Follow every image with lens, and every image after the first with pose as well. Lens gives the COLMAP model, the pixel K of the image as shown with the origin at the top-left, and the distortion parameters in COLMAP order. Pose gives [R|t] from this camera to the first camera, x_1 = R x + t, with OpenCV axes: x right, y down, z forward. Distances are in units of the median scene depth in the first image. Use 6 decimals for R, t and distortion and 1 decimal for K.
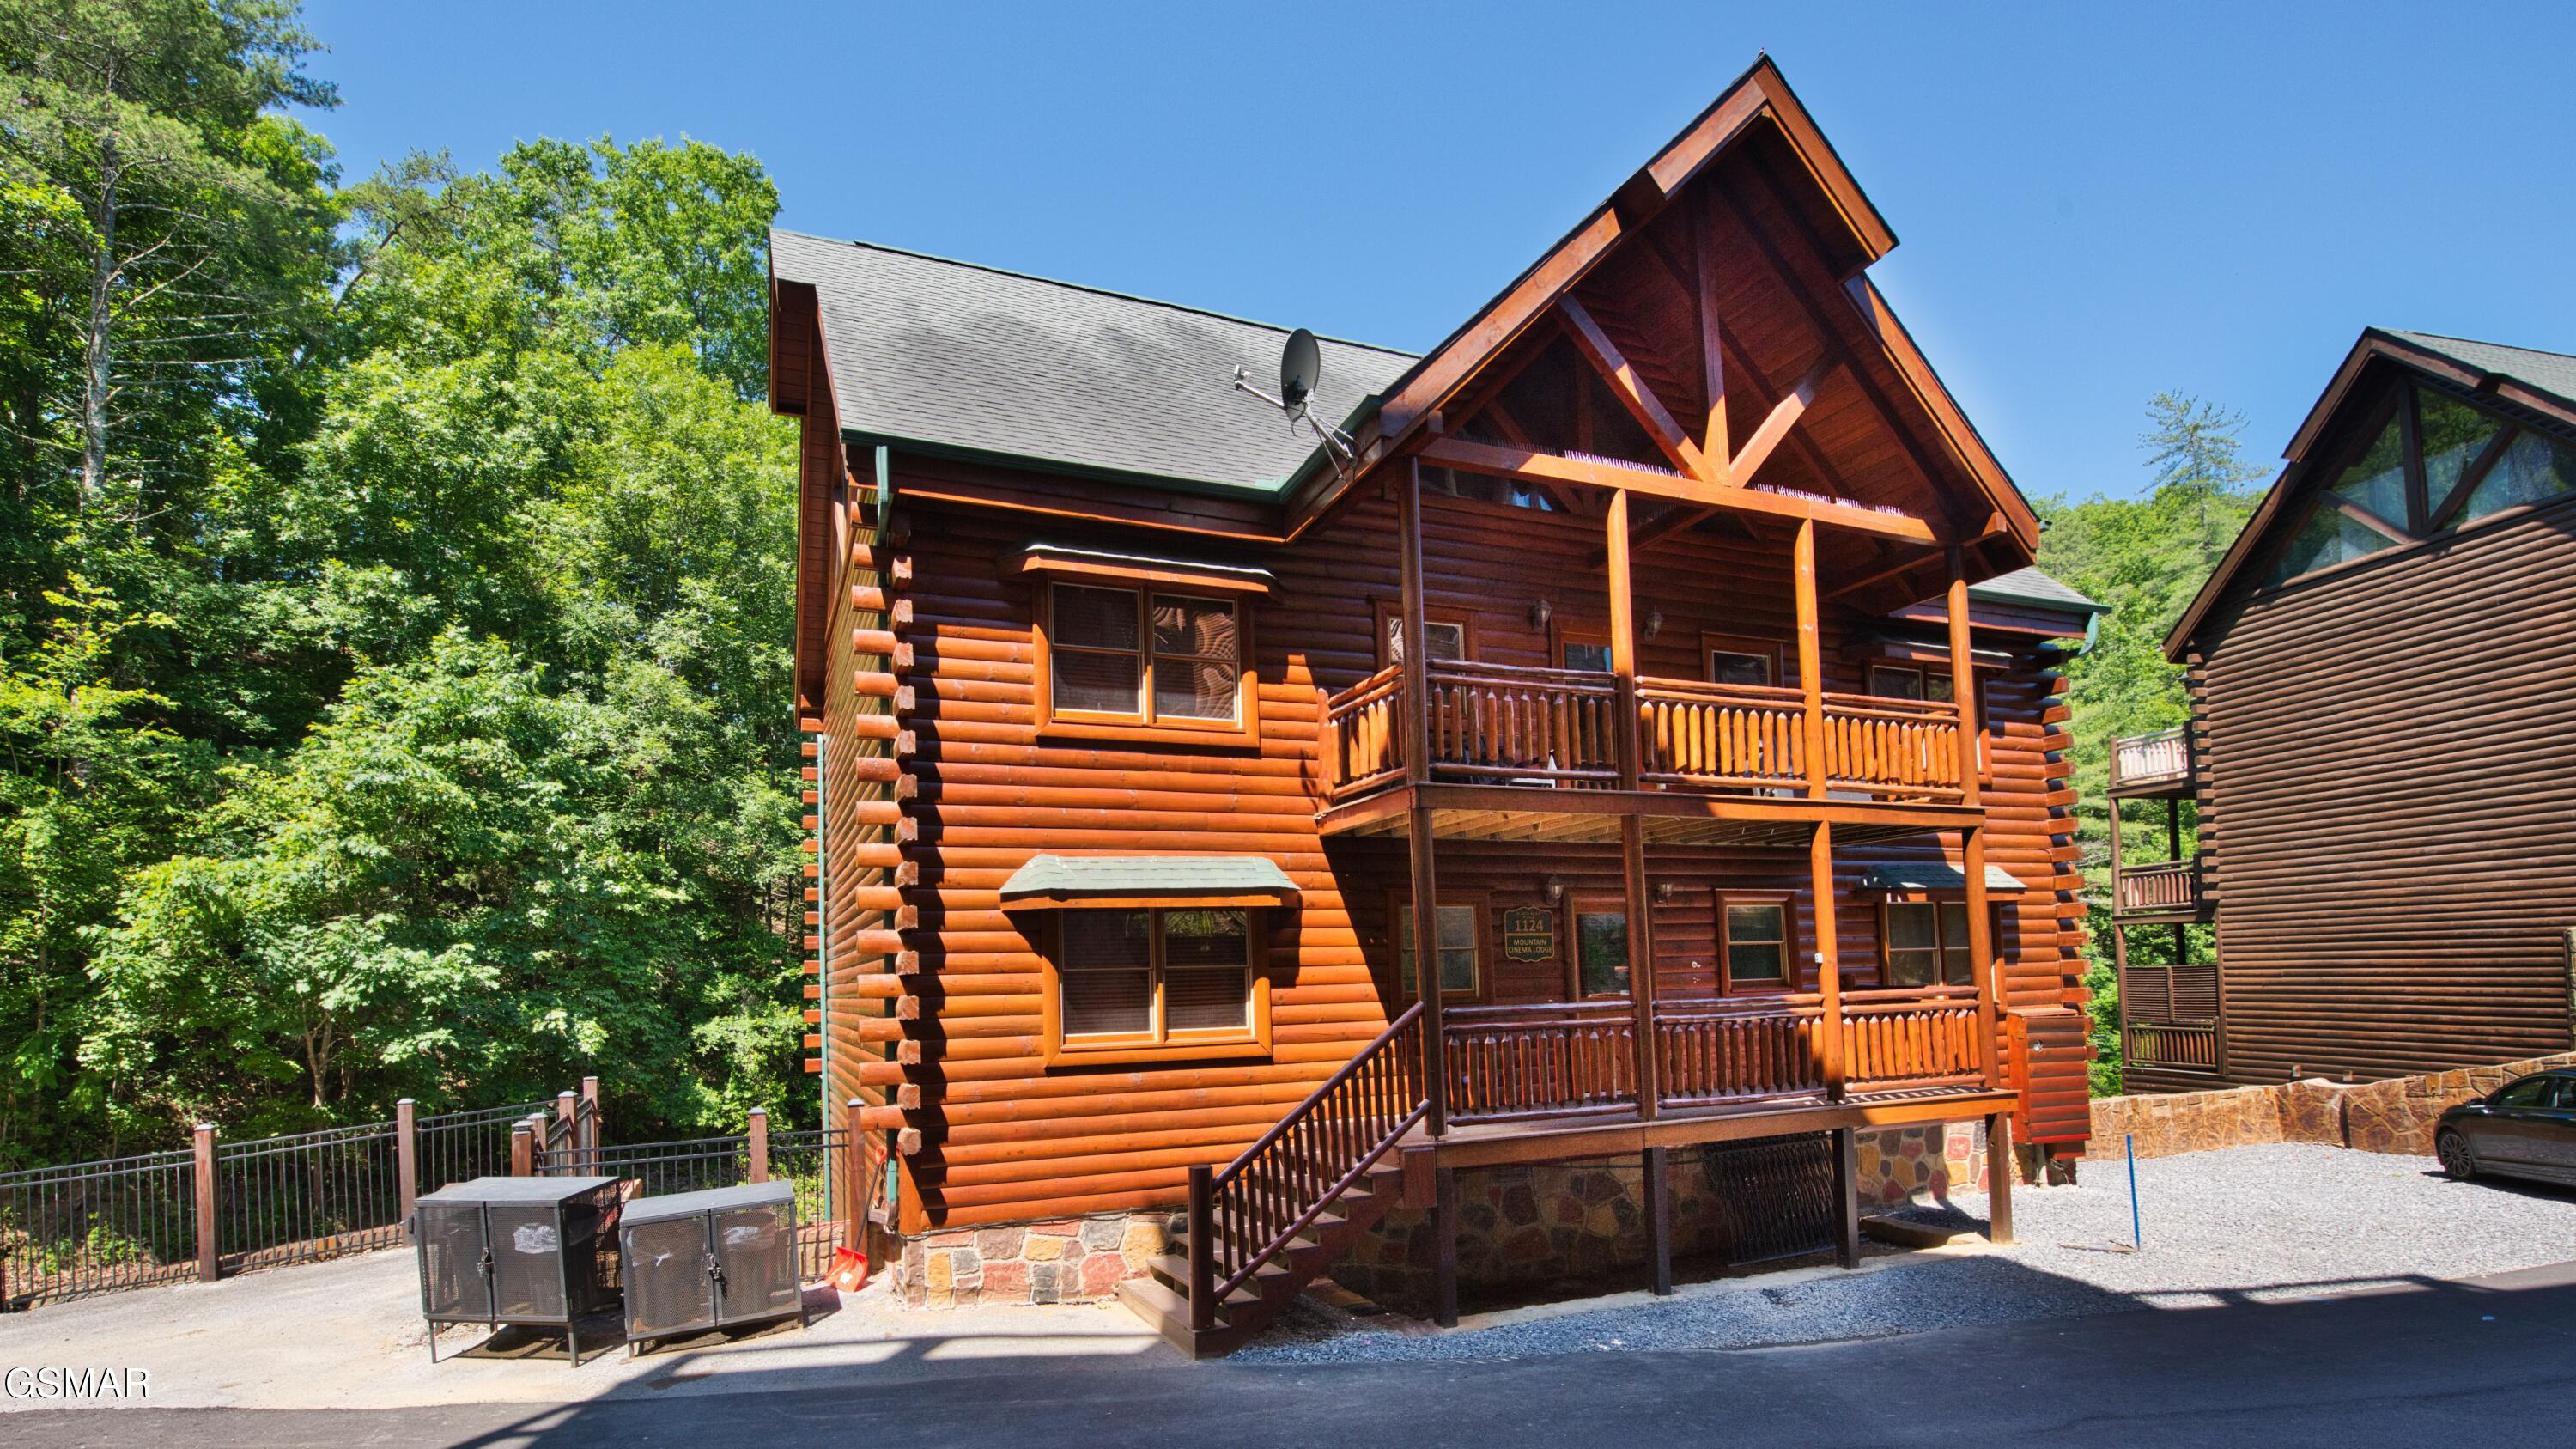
lens RADIAL K [[1211.3, 0, 1174.3], [0, 1211.3, 731.3], [0, 0, 1]] dist [-0.001908, -0.007420]
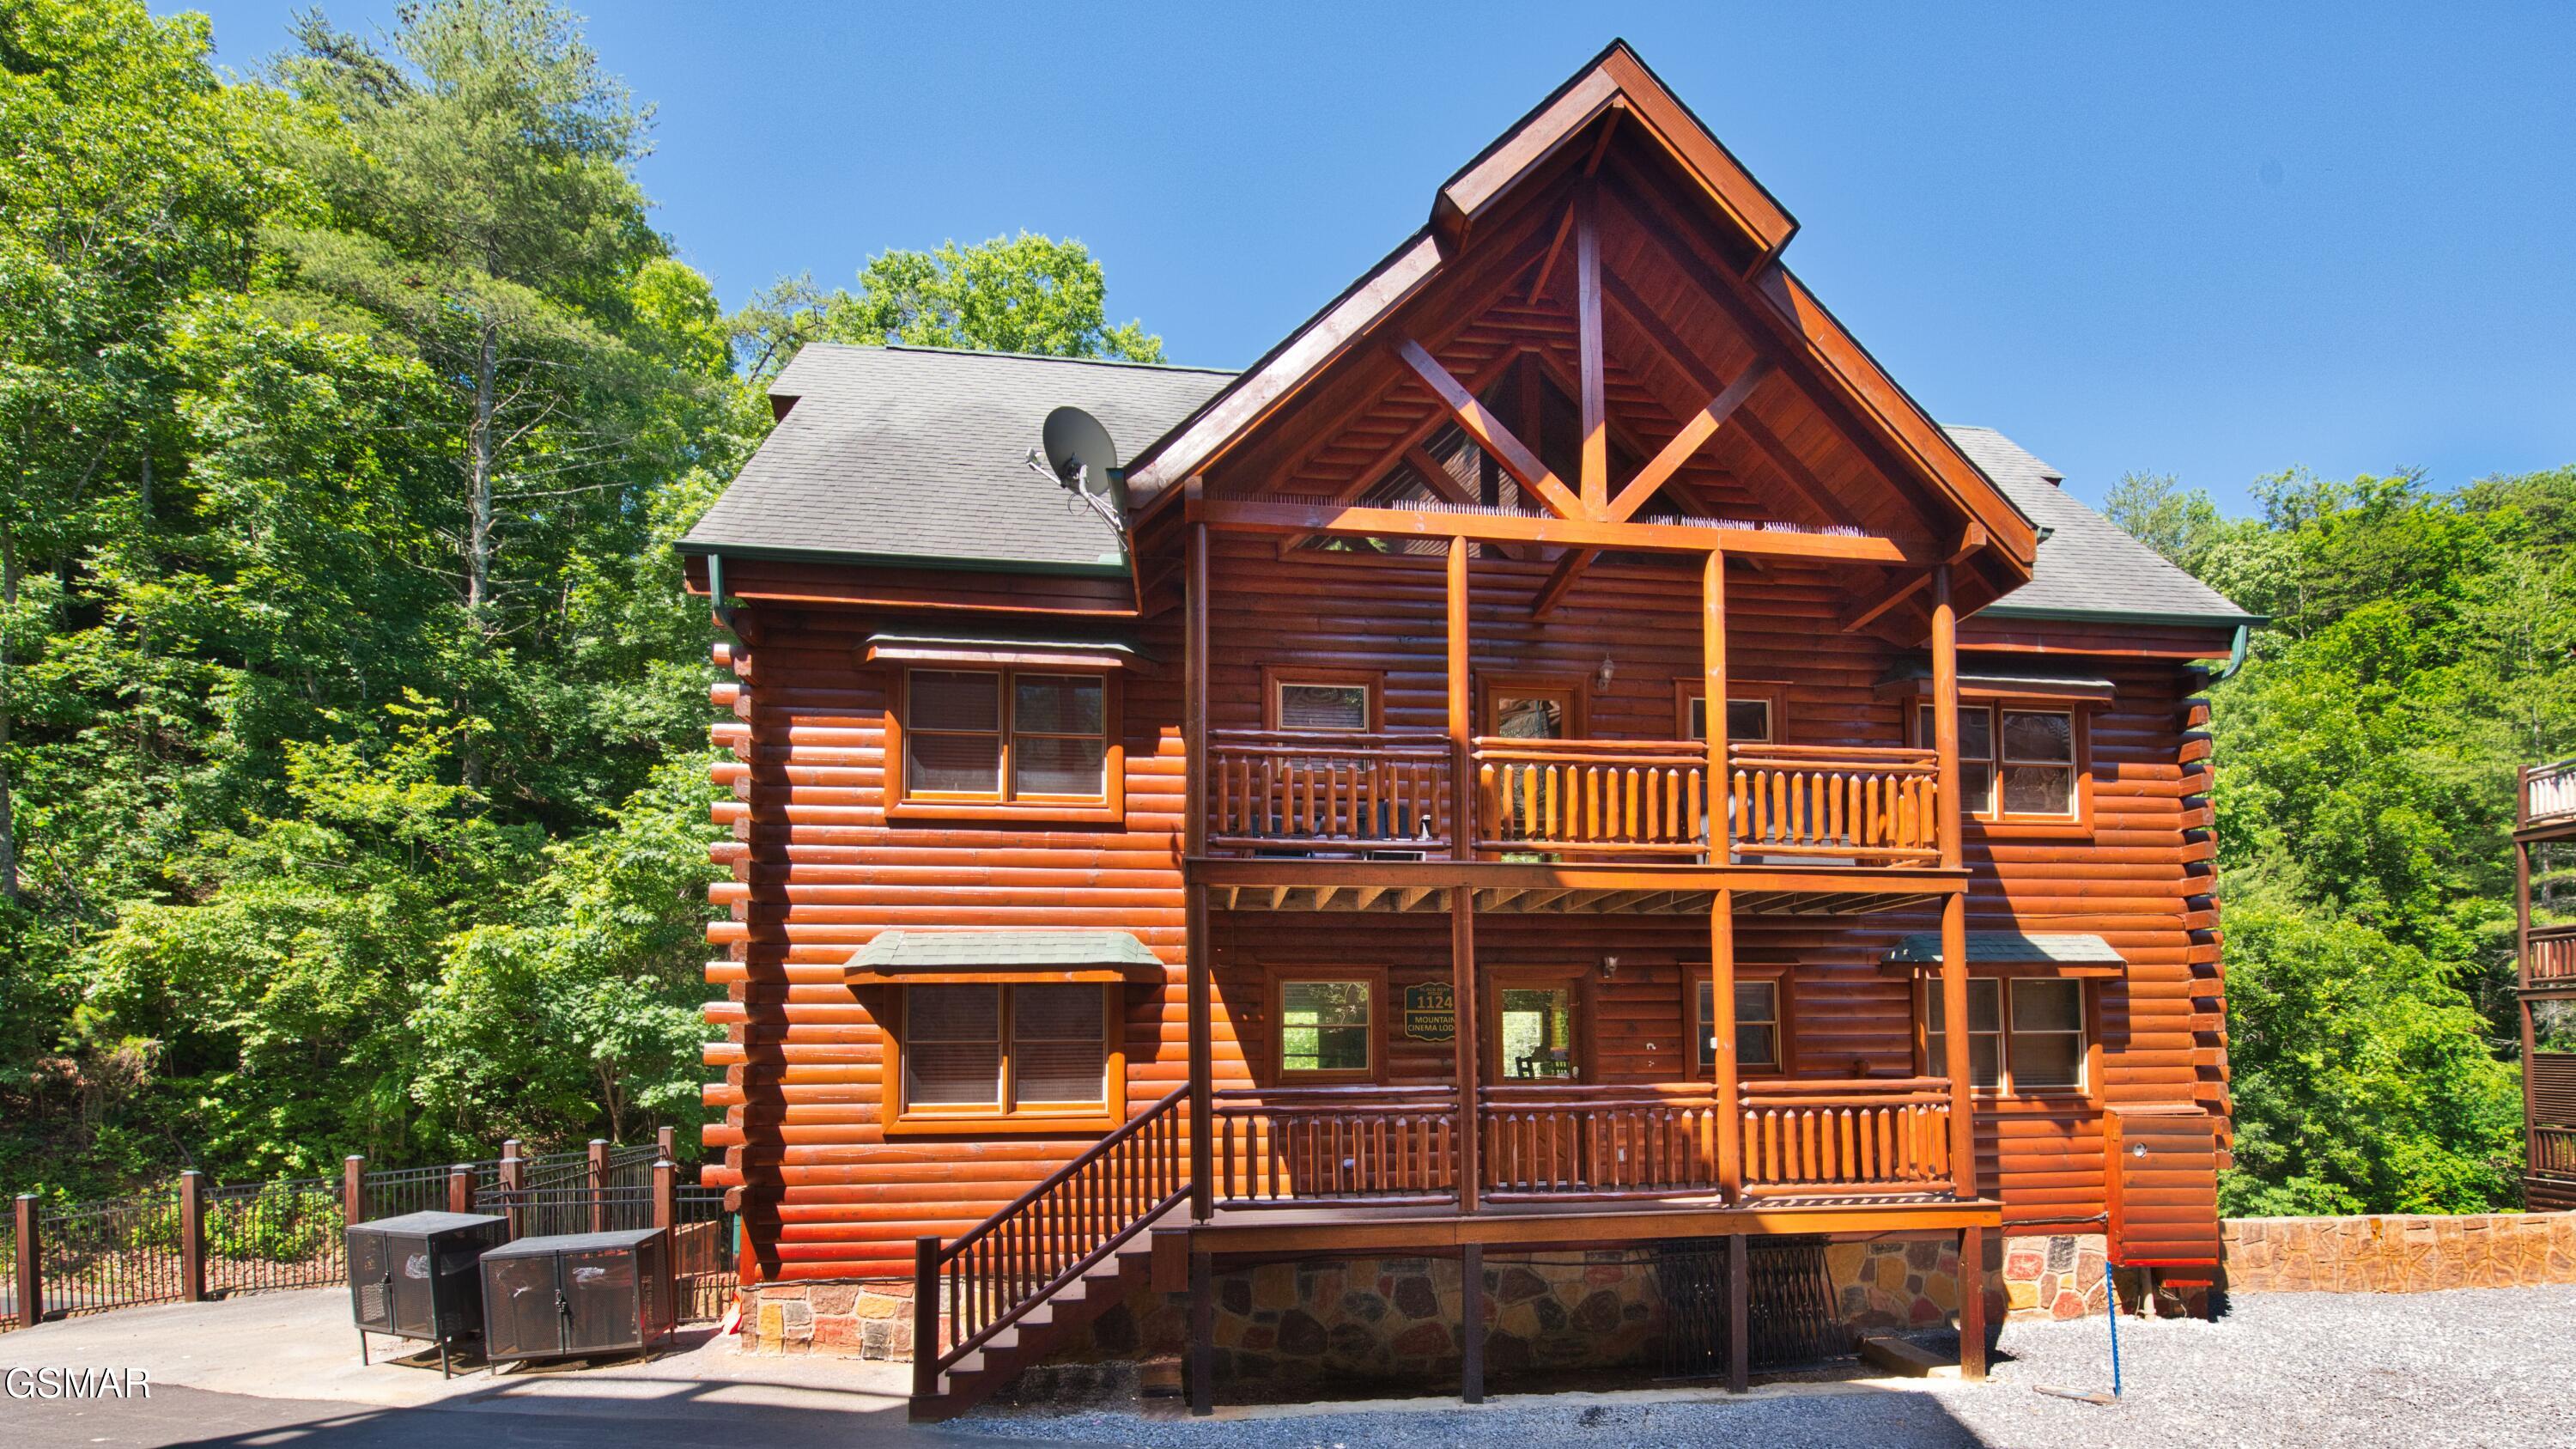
lens RADIAL K [[1239.1, 0, 1277.0], [0, 1239.1, 789.2], [0, 0, 1]] dist [-0.000234, -0.008224]
pose [[0.970839, -0.029794, -0.237876, 0.430104], [0.030686, 0.999529, 0.000046, -0.009551], [0.237762, -0.007344, 0.971296, 0.035940]]
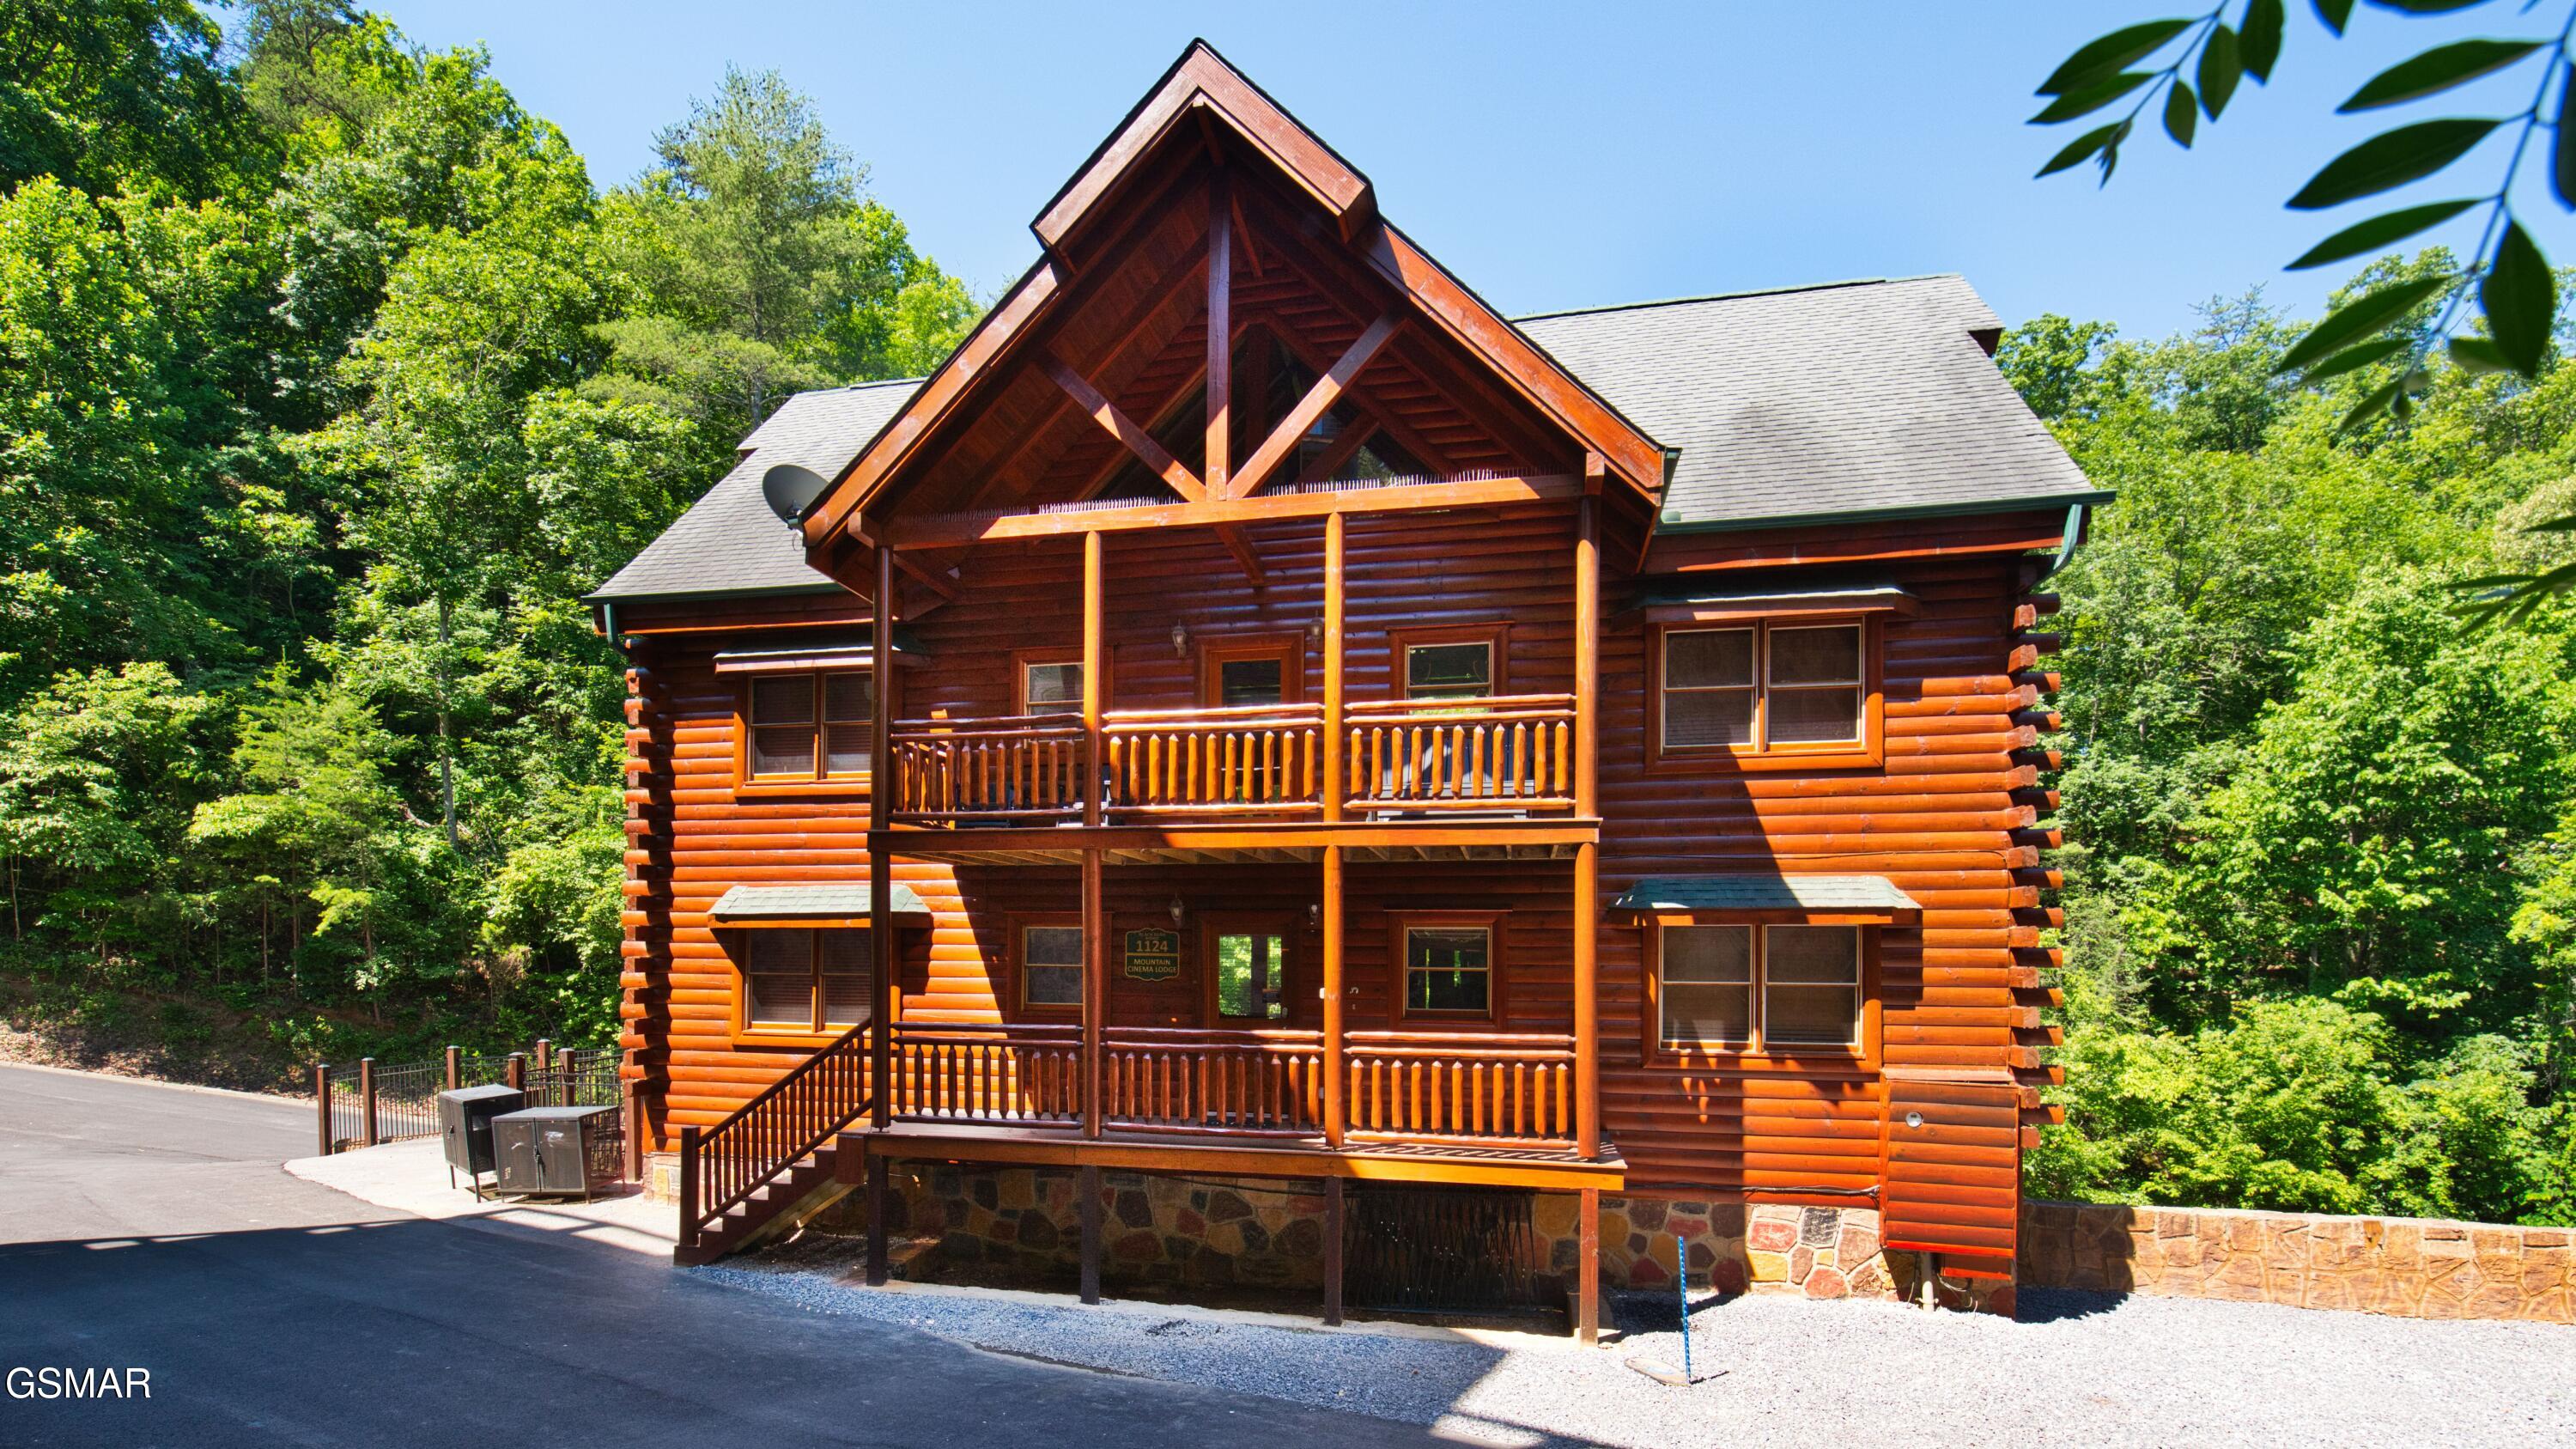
lens RADIAL K [[1211.3, 0, 1174.3], [0, 1211.3, 731.3], [0, 0, 1]] dist [-0.001908, -0.007420]
pose [[0.812535, -0.071430, -0.578519, 0.965827], [0.093538, 0.995580, 0.008451, -0.031317], [0.575358, -0.060981, 0.815625, 0.179656]]
